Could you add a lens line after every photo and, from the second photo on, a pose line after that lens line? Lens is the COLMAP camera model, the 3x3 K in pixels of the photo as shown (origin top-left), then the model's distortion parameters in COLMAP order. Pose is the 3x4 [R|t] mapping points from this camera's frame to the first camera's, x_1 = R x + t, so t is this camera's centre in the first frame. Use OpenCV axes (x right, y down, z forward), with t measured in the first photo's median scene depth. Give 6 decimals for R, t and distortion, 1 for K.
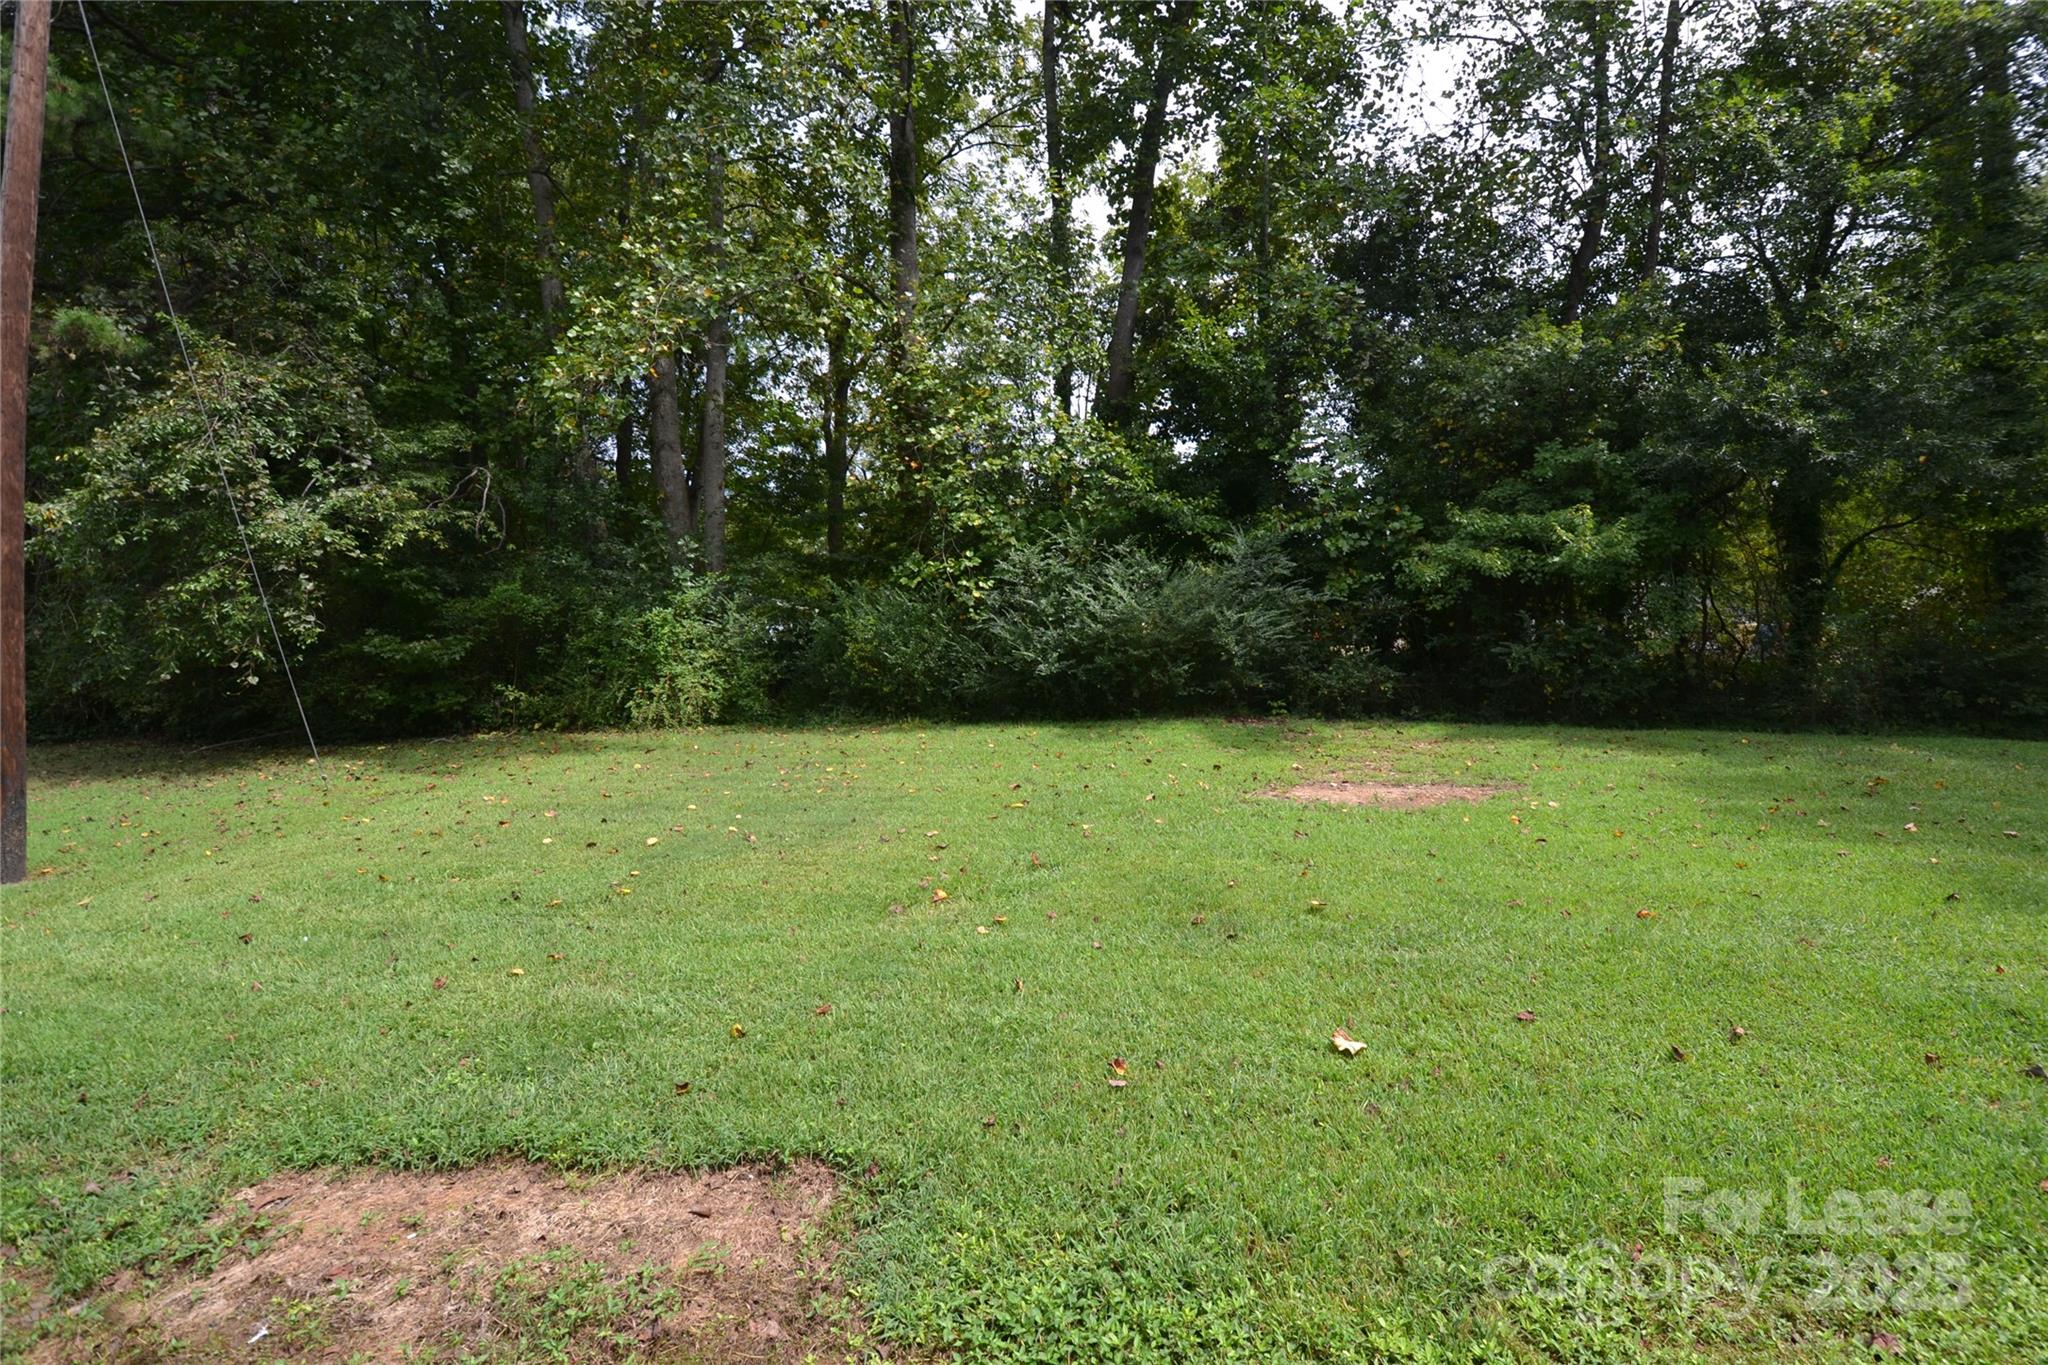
lens RADIAL K [[910.9, 0, 1024.8], [0, 910.9, 682.3], [0, 0, 1]] dist [0.015571, -0.021335]
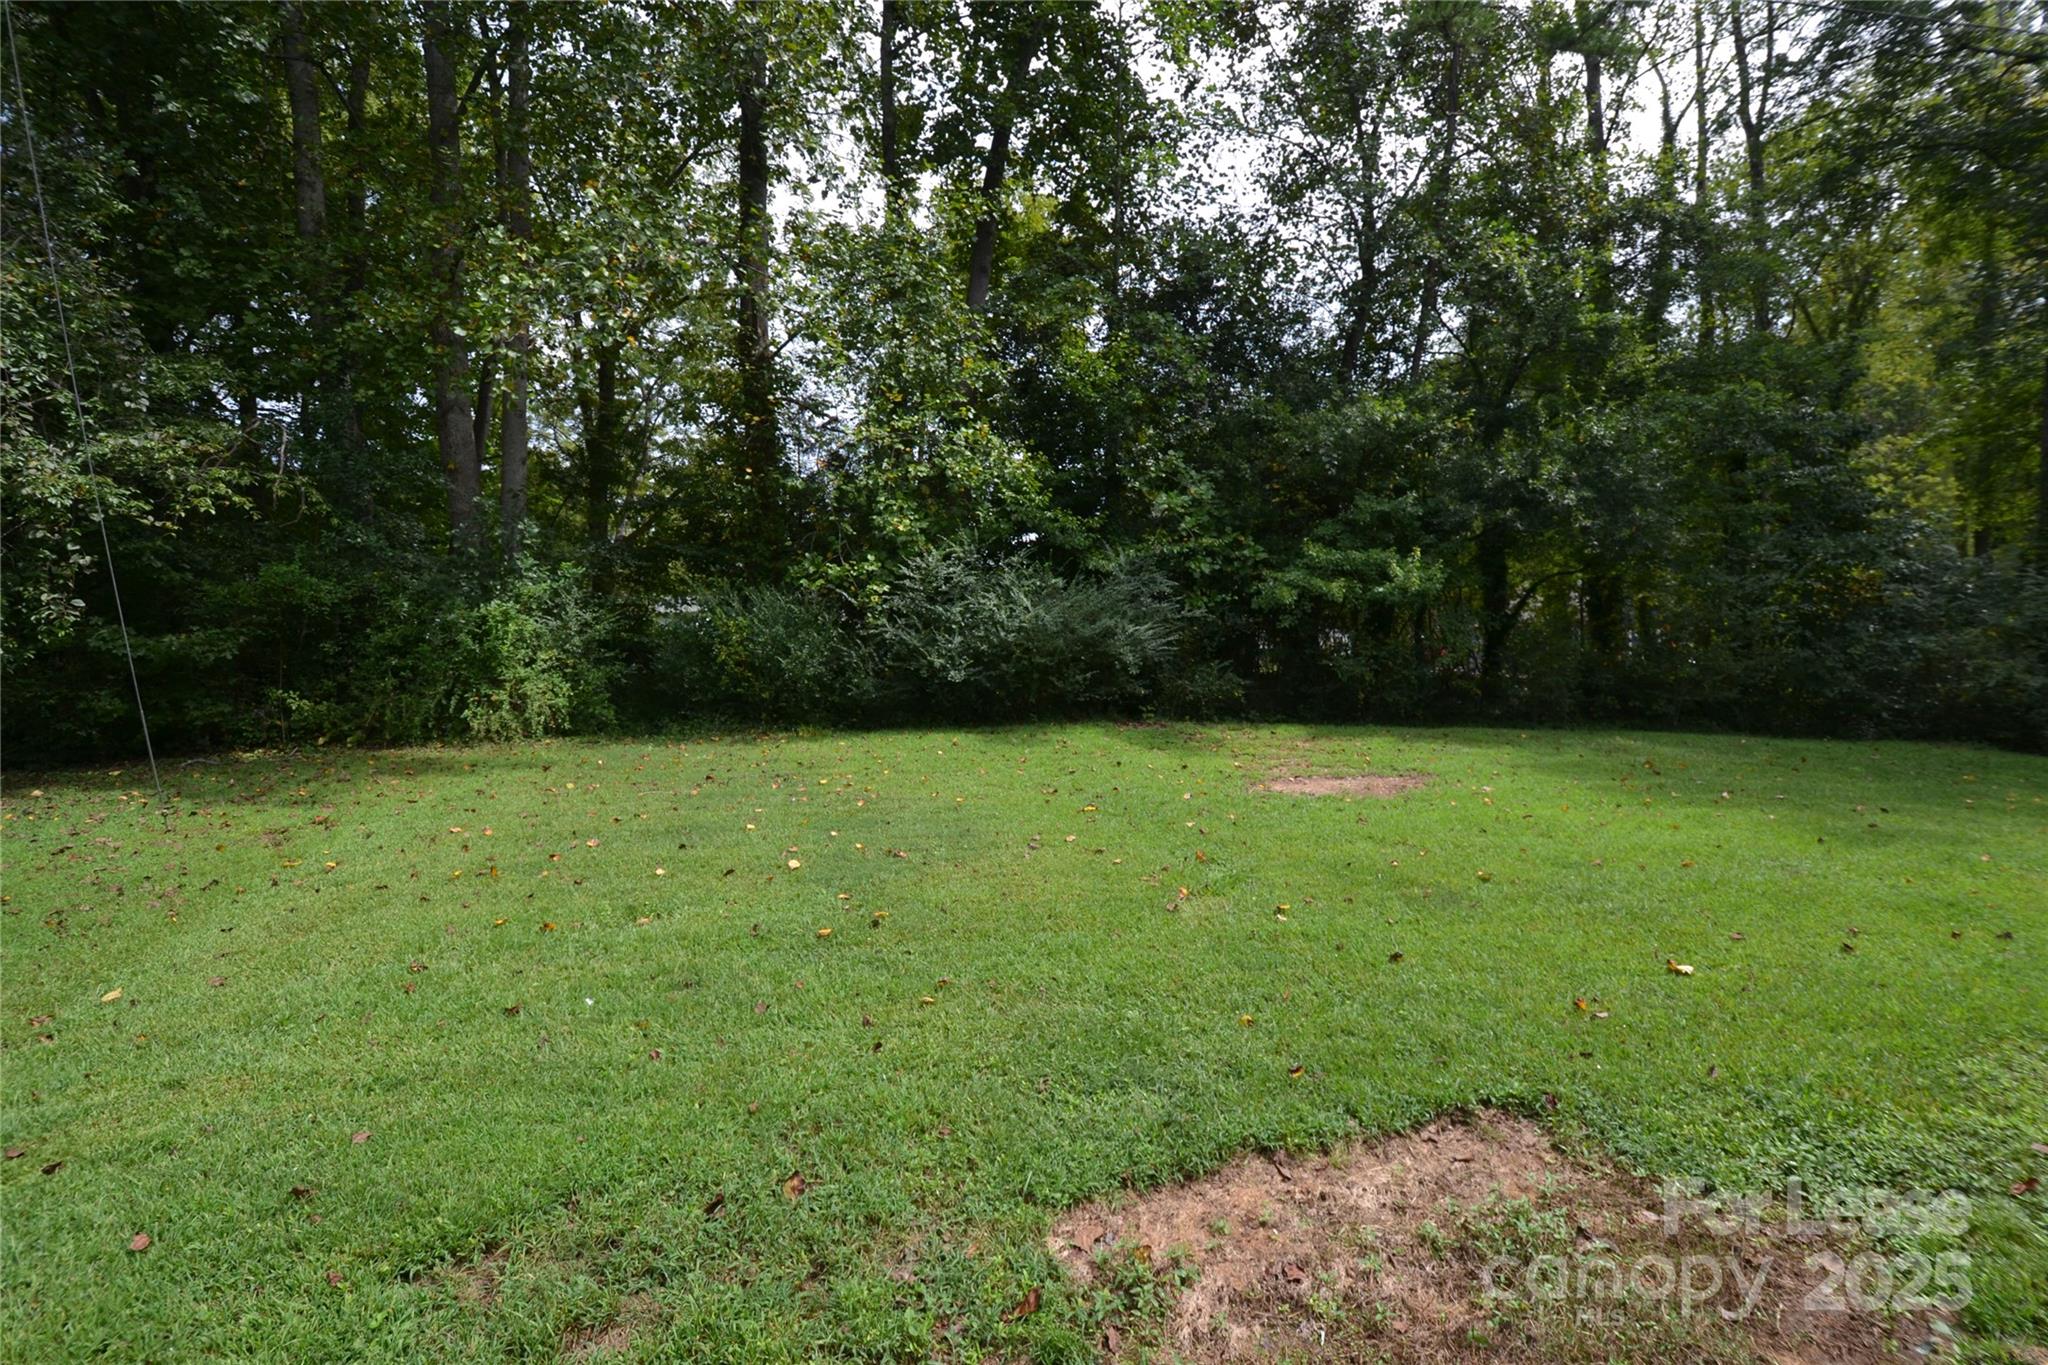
lens RADIAL K [[910.9, 0, 1021.7], [0, 910.9, 681.8], [0, 0, 1]] dist [0.015571, -0.021335]
pose [[0.934254, 0.004278, 0.356582, -0.264783], [-0.003277, 0.999989, -0.003411, -0.004332], [-0.356592, 0.002019, 0.934258, 0.024208]]
